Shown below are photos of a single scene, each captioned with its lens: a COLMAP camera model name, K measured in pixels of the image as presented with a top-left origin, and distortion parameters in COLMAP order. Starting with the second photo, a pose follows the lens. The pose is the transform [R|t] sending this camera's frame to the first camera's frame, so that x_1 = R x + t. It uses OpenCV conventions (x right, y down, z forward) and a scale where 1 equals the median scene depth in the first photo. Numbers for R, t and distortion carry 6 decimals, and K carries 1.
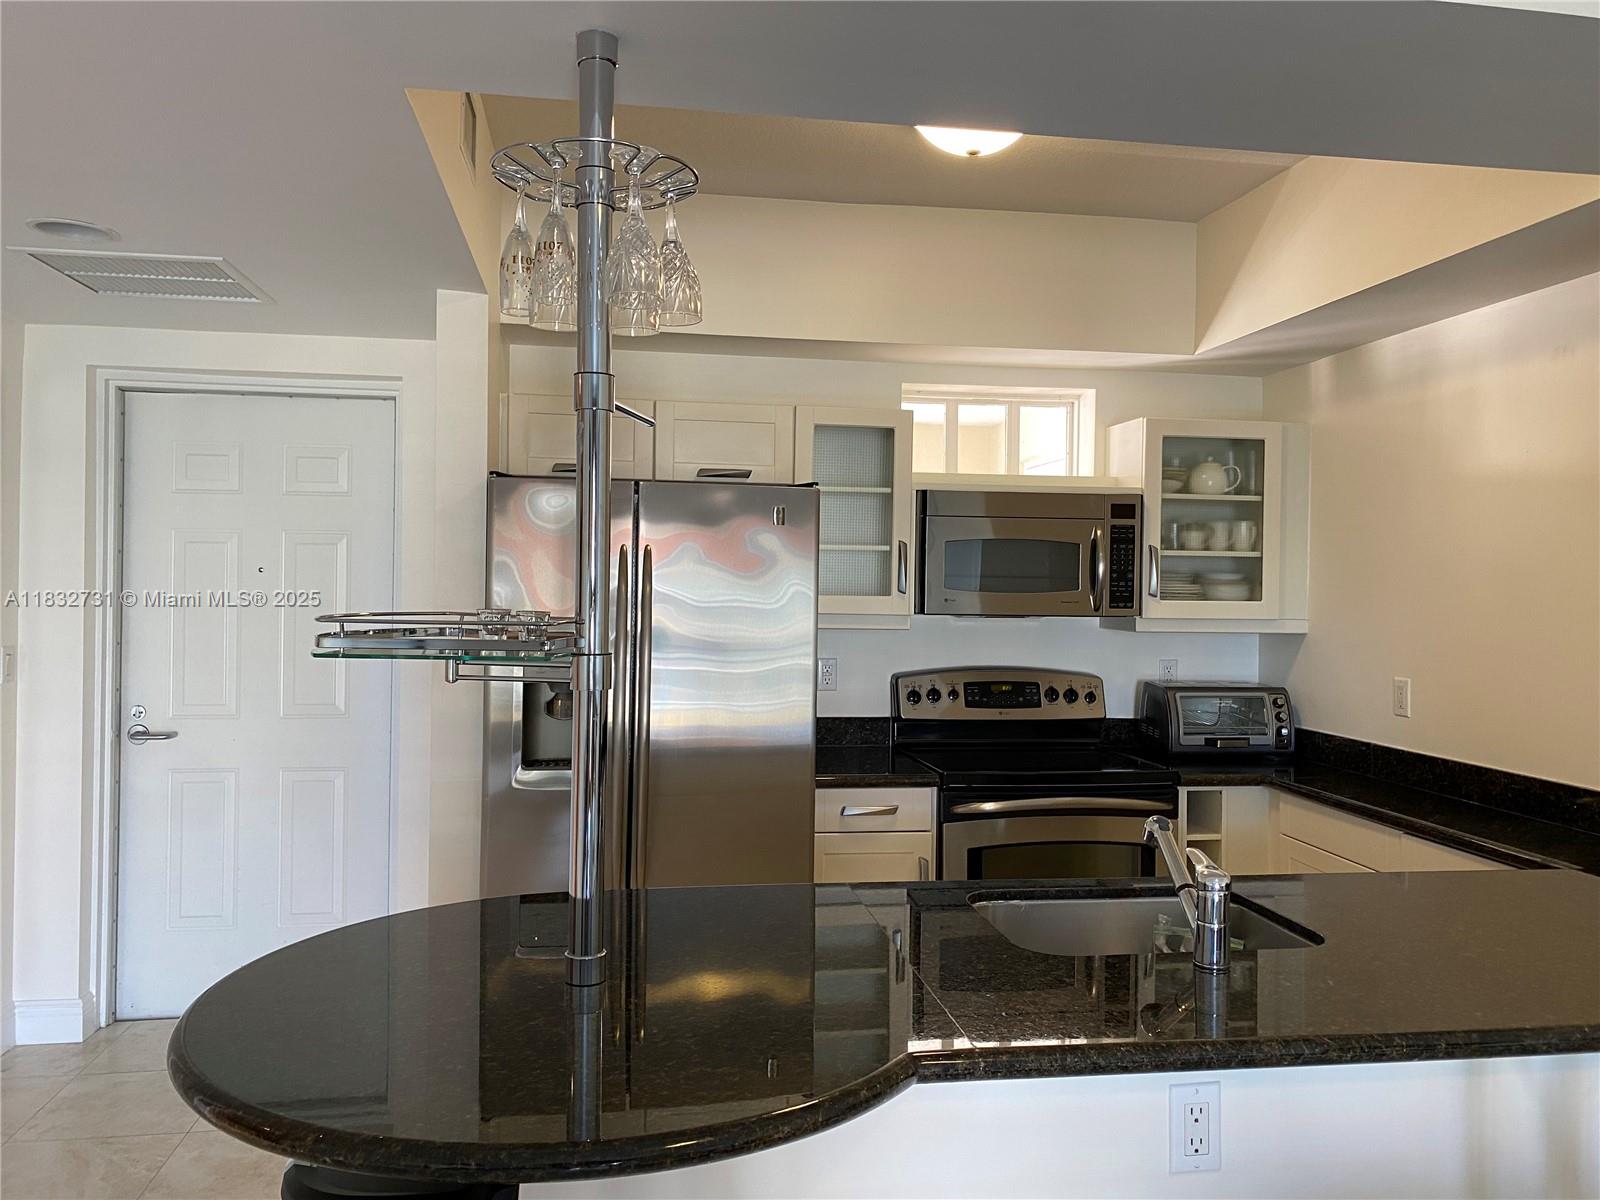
lens RADIAL K [[1239.9, 0, 796.7], [0, 1239.9, 583.4], [0, 0, 1]] dist [0.083129, -0.076123]
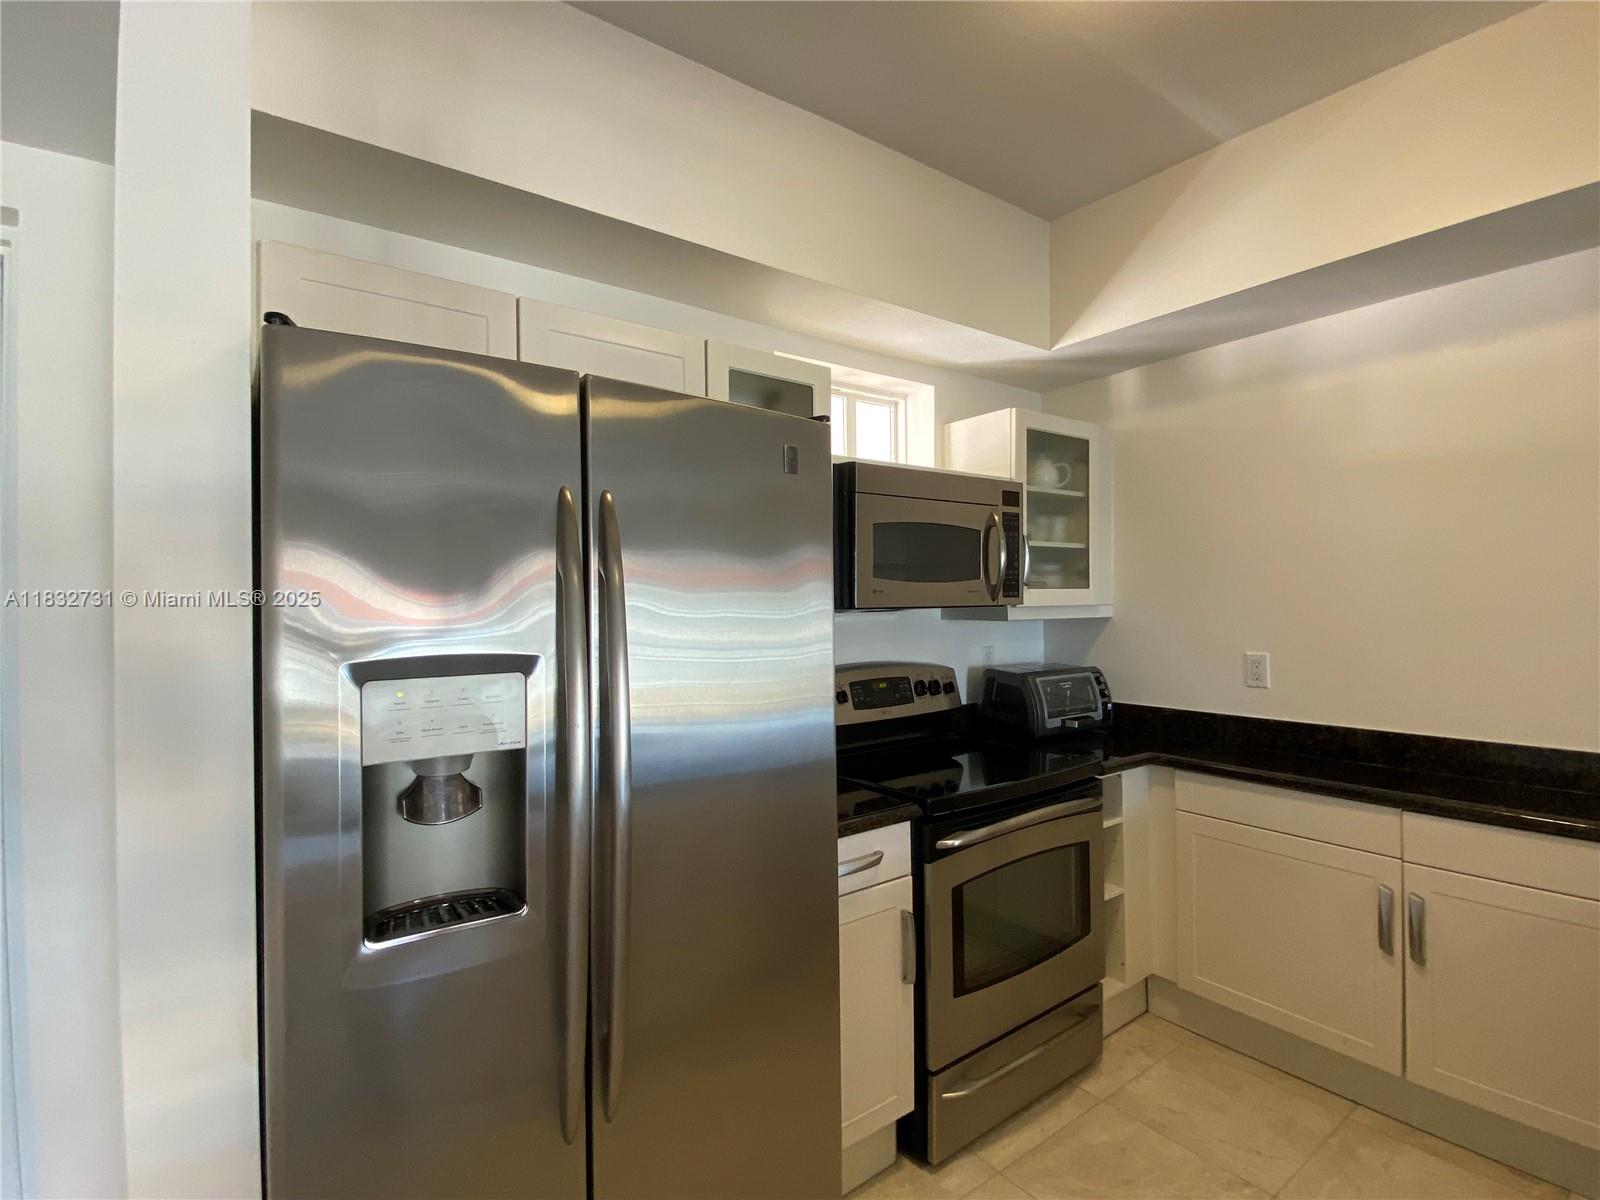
lens RADIAL K [[778.1, 0, 800.0], [0, 778.1, 600.0], [0, 0, 1]] dist [0.001076, 0.000098]
pose [[0.894778, -0.025564, 0.445779, -0.160203], [0.023887, 0.999671, 0.009382, 0.012220], [-0.445872, 0.002254, 0.895094, 0.519239]]
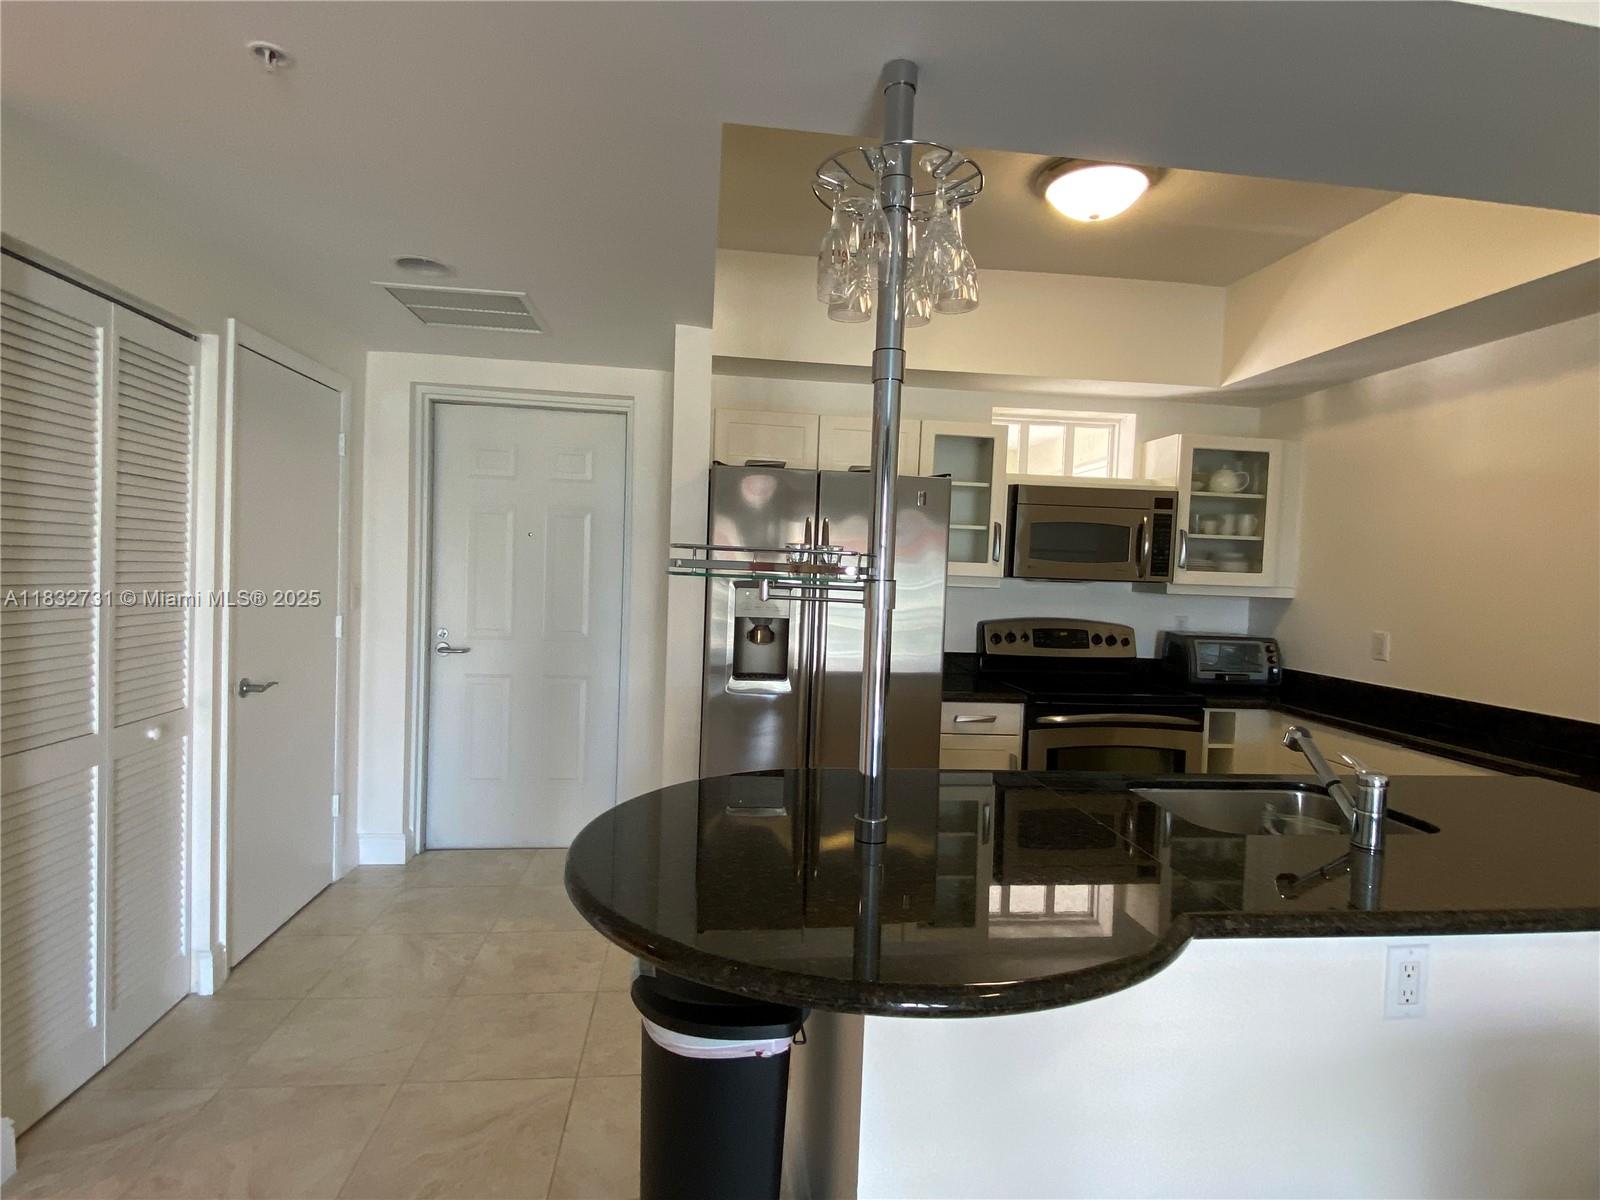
lens RADIAL K [[840.8, 0, 800.0], [0, 840.8, 600.0], [0, 0, 1]] dist [0.068368, -0.045526]
pose [[0.999128, 0.024157, -0.034052, -0.093634], [-0.022893, 0.999052, 0.037028, 0.020506], [0.034914, -0.036216, 0.998734, 0.068809]]
